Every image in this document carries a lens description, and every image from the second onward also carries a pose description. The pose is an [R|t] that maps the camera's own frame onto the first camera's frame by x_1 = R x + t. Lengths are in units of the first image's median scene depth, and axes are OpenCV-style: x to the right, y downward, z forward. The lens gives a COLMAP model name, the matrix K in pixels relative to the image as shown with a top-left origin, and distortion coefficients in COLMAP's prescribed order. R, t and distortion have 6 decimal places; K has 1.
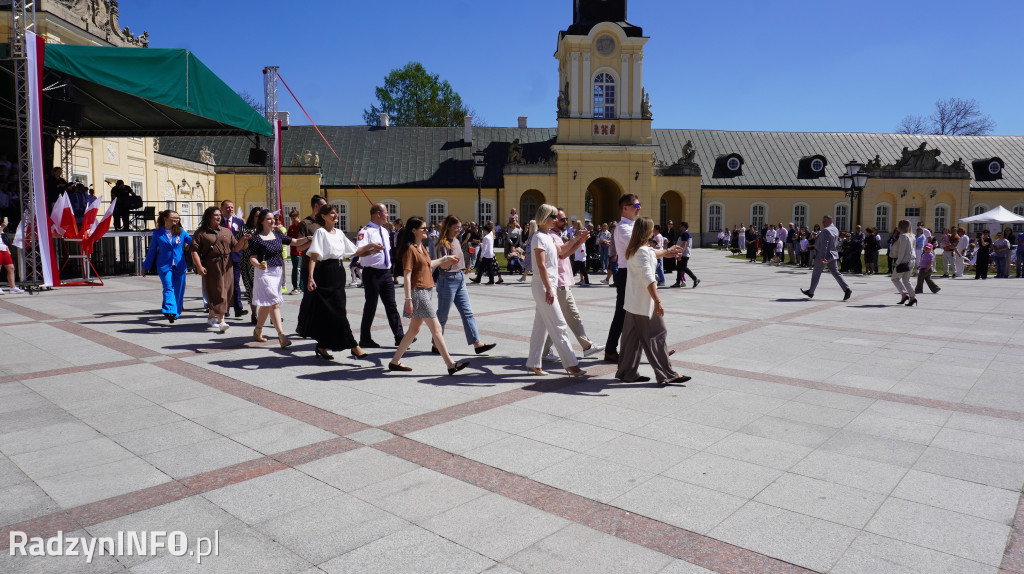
lens RADIAL K [[683.3, 0, 512.0], [0, 683.3, 292.6], [0, 0, 1]] dist [-0.056730, 0.036350]
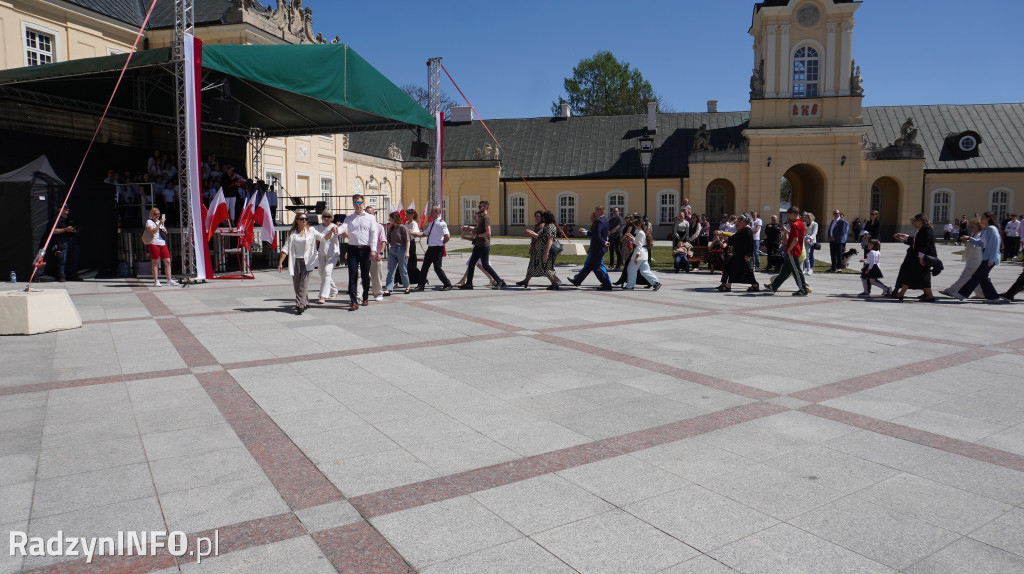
lens RADIAL K [[683.3, 0, 509.5], [0, 683.3, 291.1], [0, 0, 1]] dist [-0.056730, 0.036350]
pose [[0.959597, 0.022452, -0.280482, 0.016959], [-0.019941, 0.999732, 0.011801, -0.003707], [0.280671, -0.005731, 0.959787, 0.036779]]
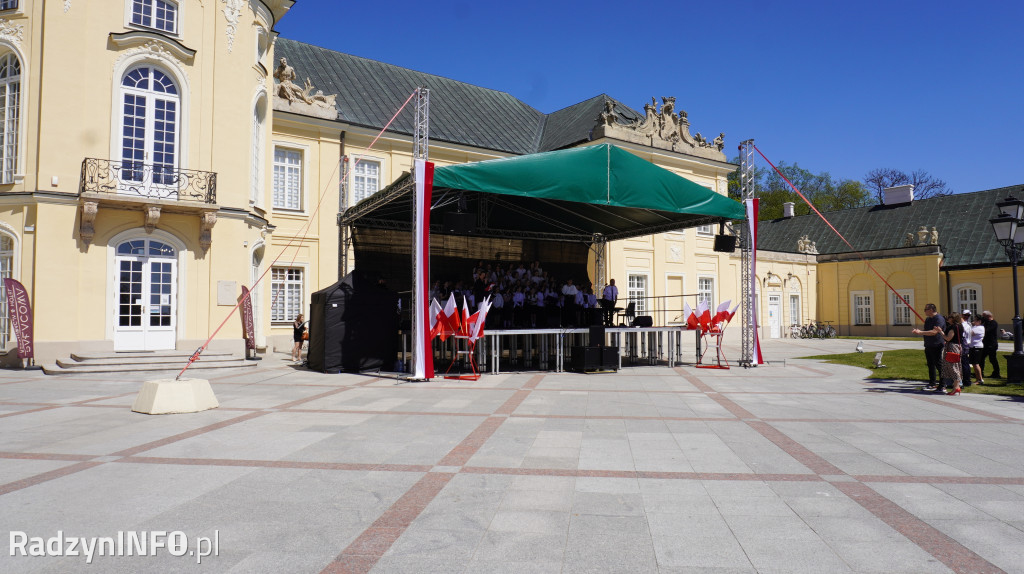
lens RADIAL K [[683.3, 0, 512.3], [0, 683.3, 284.6], [0, 0, 1]] dist [-0.056730, 0.036350]
pose [[0.553209, -0.054959, -0.831228, 0.098932], [-0.067603, 0.991569, -0.110552, -0.013946], [0.830295, 0.117352, 0.544829, 0.138469]]
